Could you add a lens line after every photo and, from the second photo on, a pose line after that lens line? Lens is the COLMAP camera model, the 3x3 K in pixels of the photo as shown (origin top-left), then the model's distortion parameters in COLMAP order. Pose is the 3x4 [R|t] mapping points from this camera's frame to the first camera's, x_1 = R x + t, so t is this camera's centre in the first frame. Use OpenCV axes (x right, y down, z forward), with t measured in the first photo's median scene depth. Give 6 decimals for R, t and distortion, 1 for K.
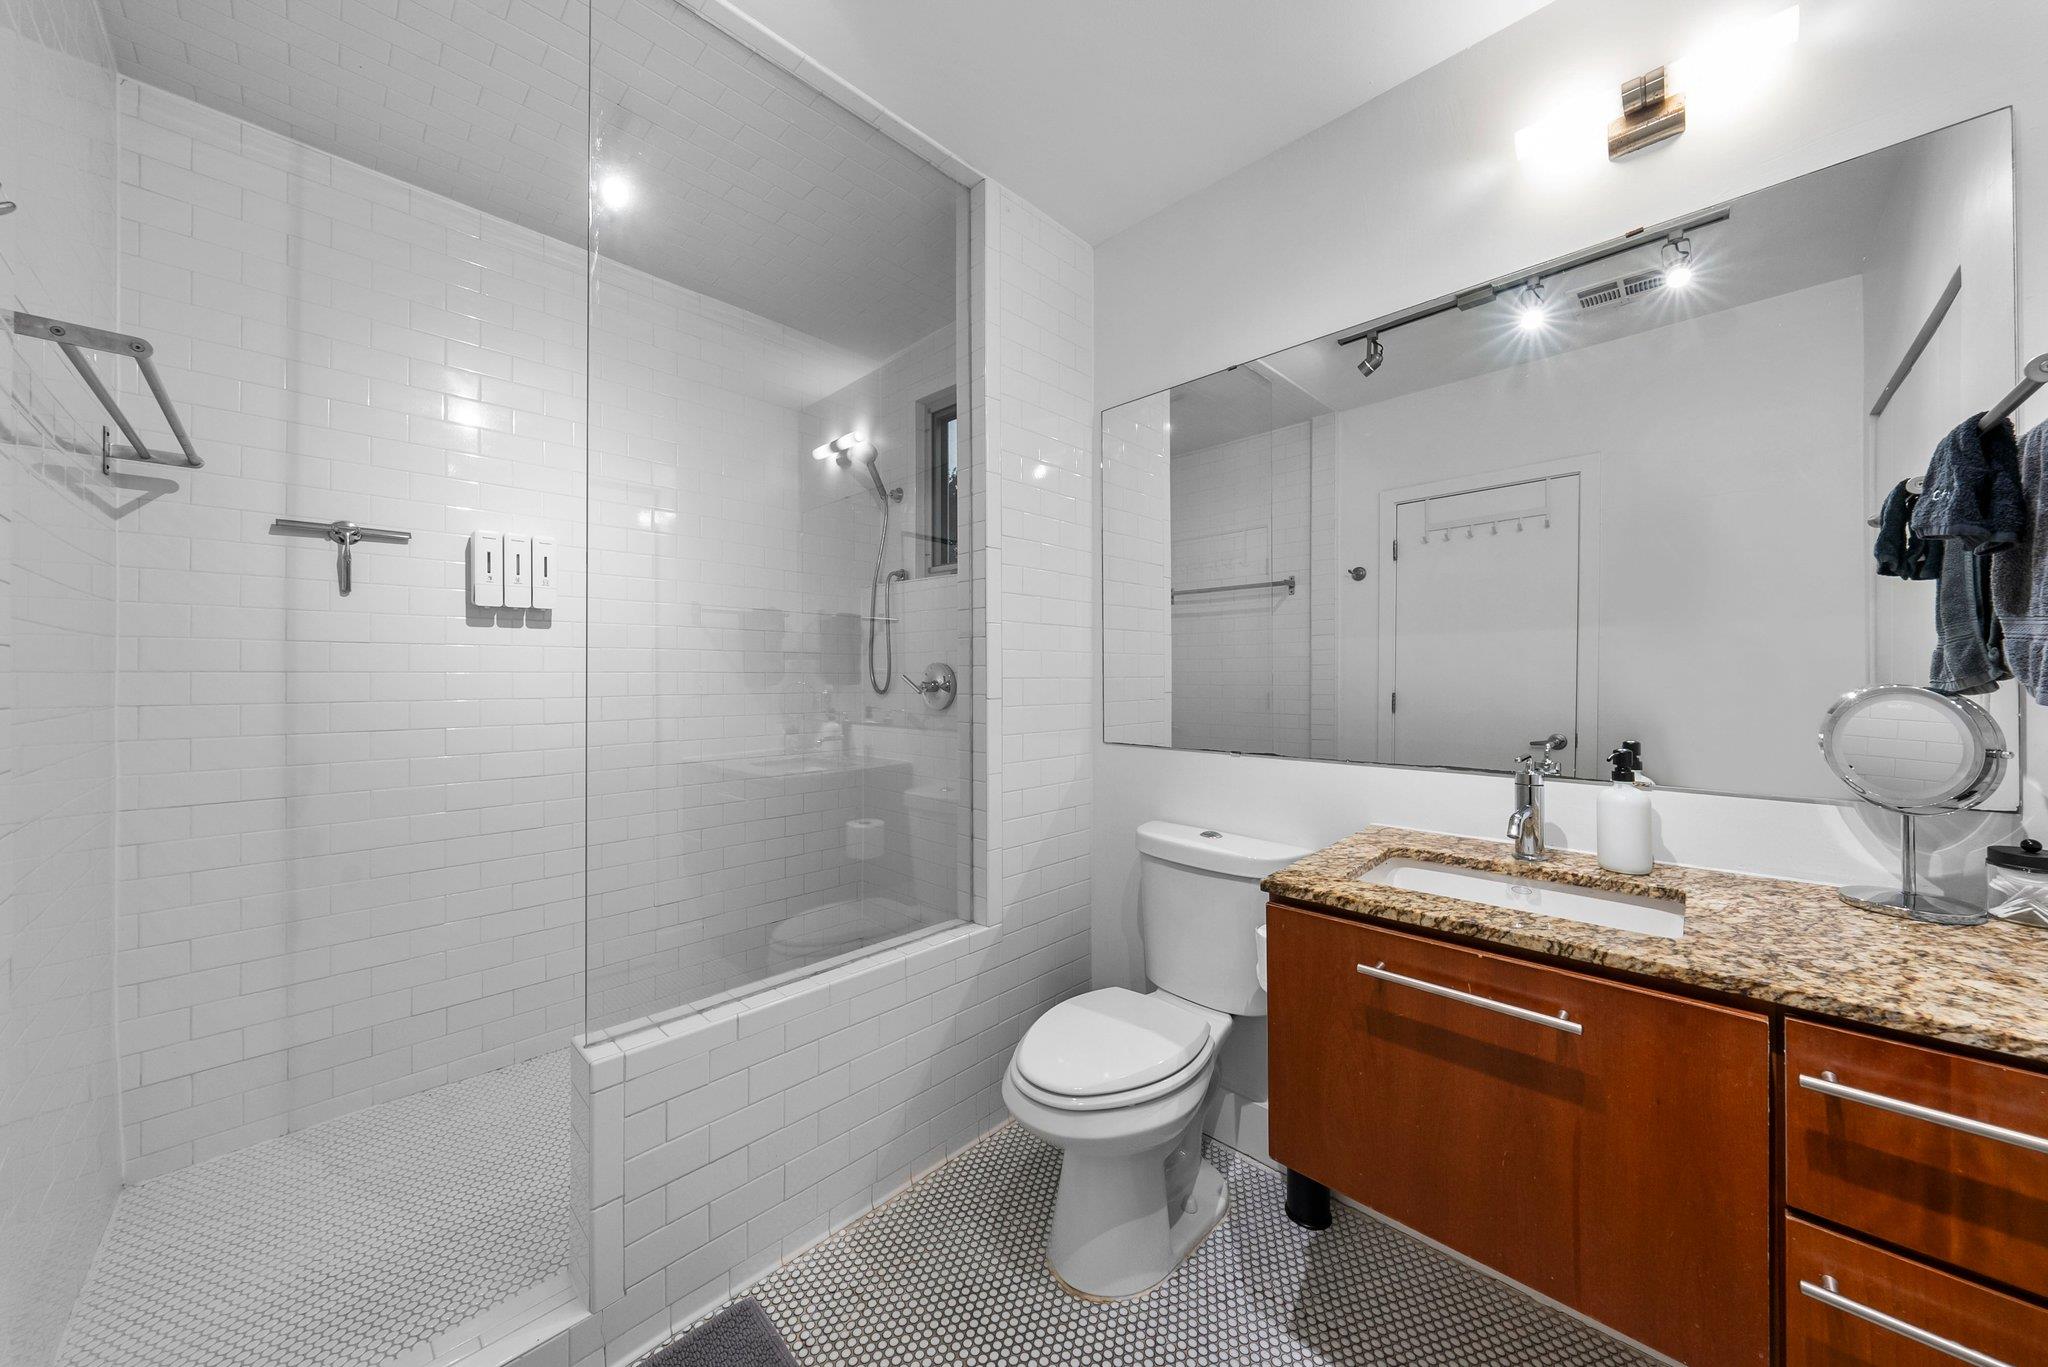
lens RADIAL K [[704.9, 0, 1038.5], [0, 704.9, 676.6], [0, 0, 1]] dist [0.000759, 0.000763]
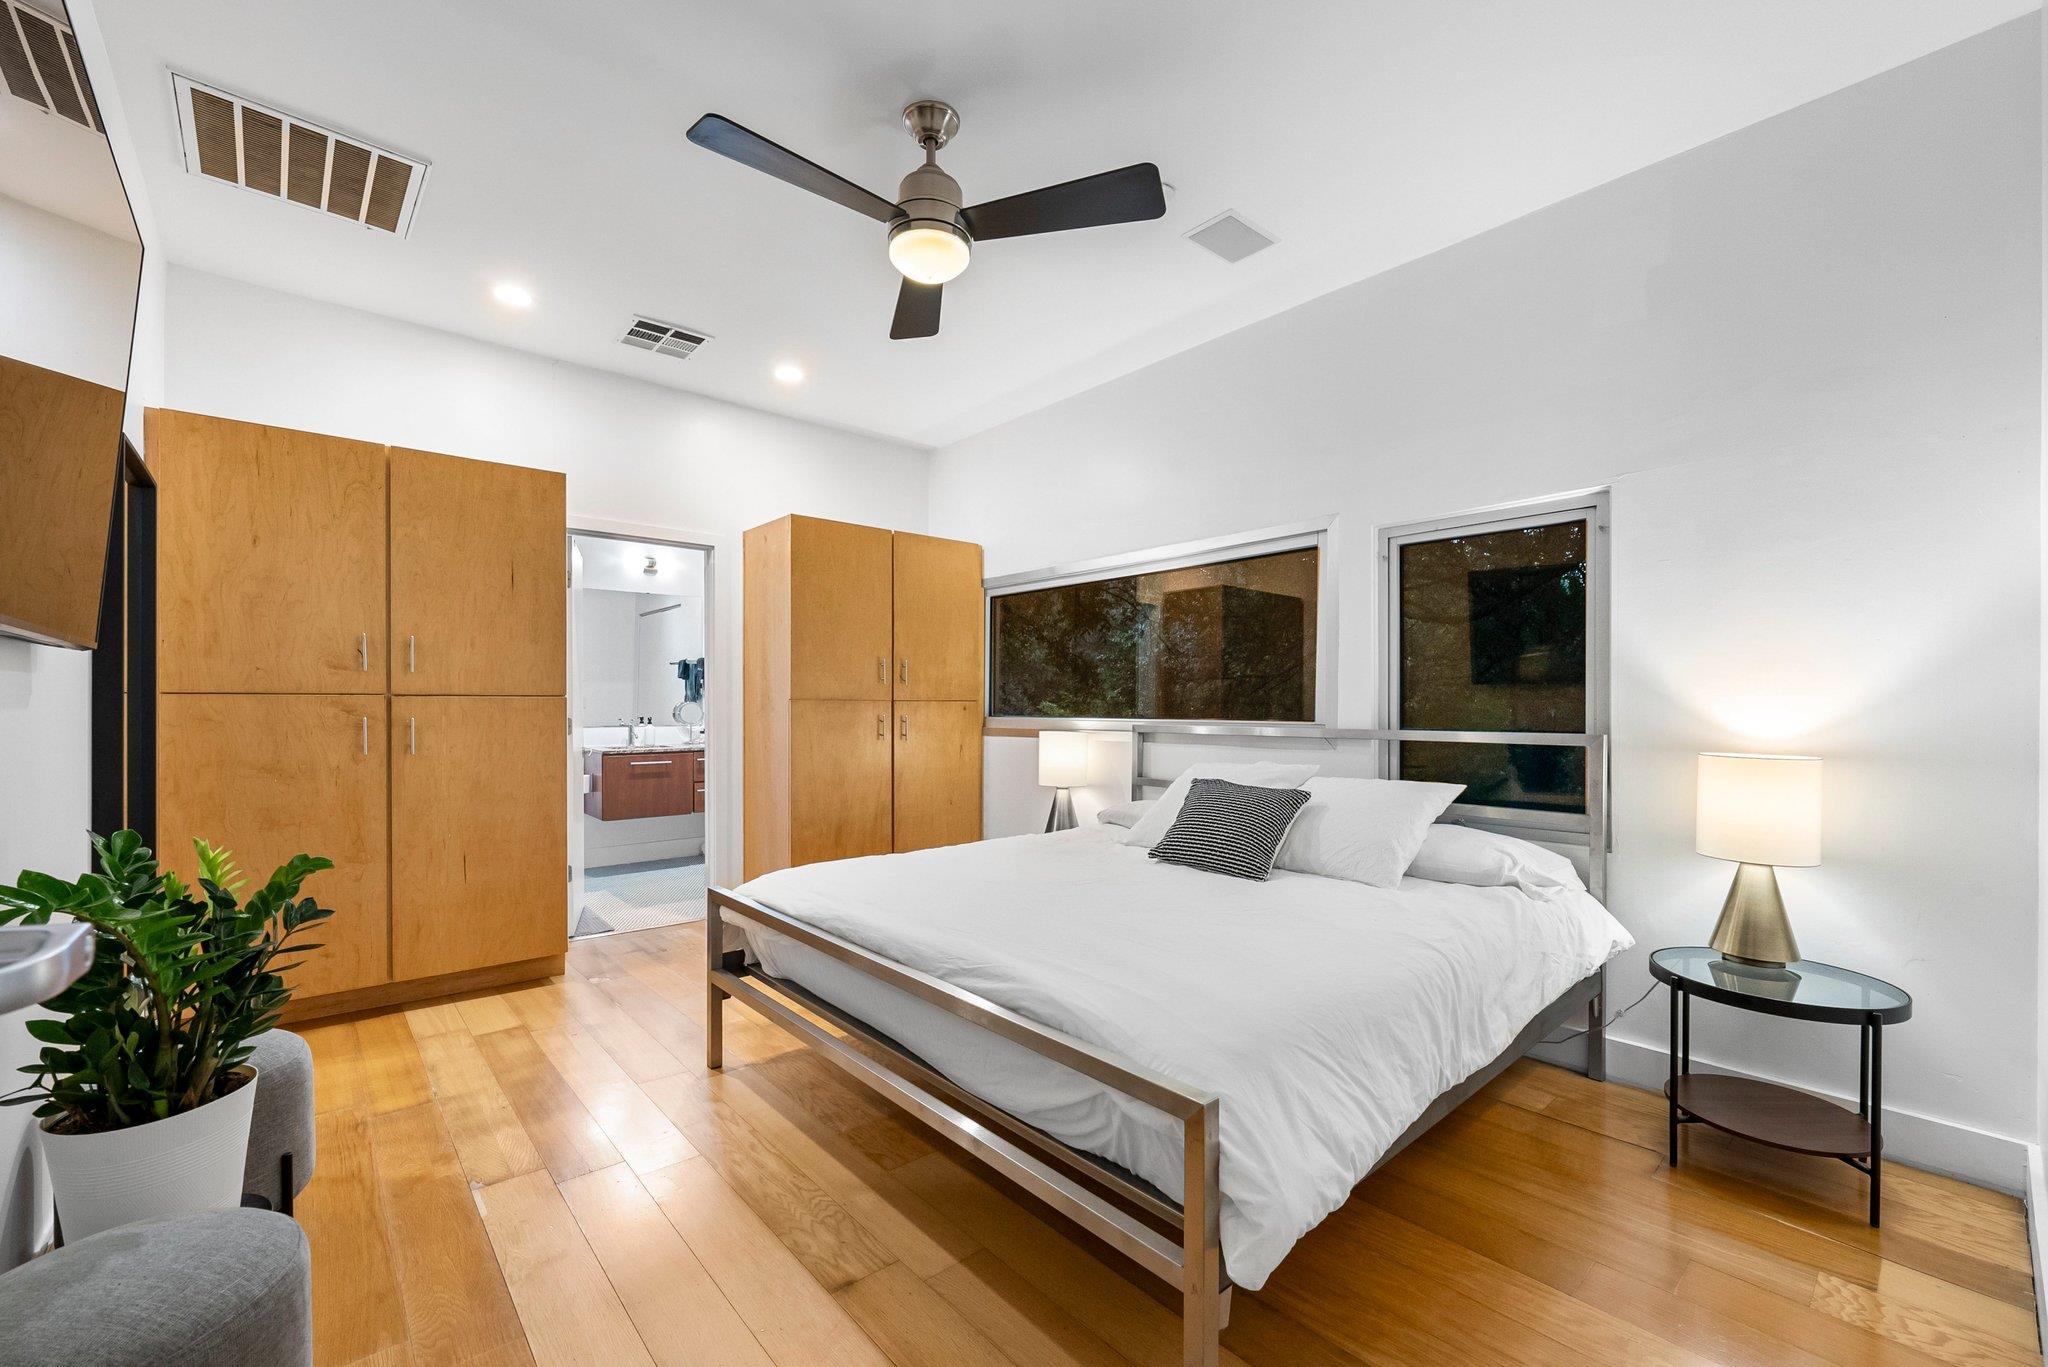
lens RADIAL K [[802.8, 0, 1032.9], [0, 802.8, 696.4], [0, 0, 1]] dist [0.002939, 0.000858]
pose [[0.067898, 0.014886, 0.997581, -4.238282], [-0.001496, 0.999889, -0.014818, 0.051245], [-0.997691, -0.000486, 0.067912, -1.802464]]
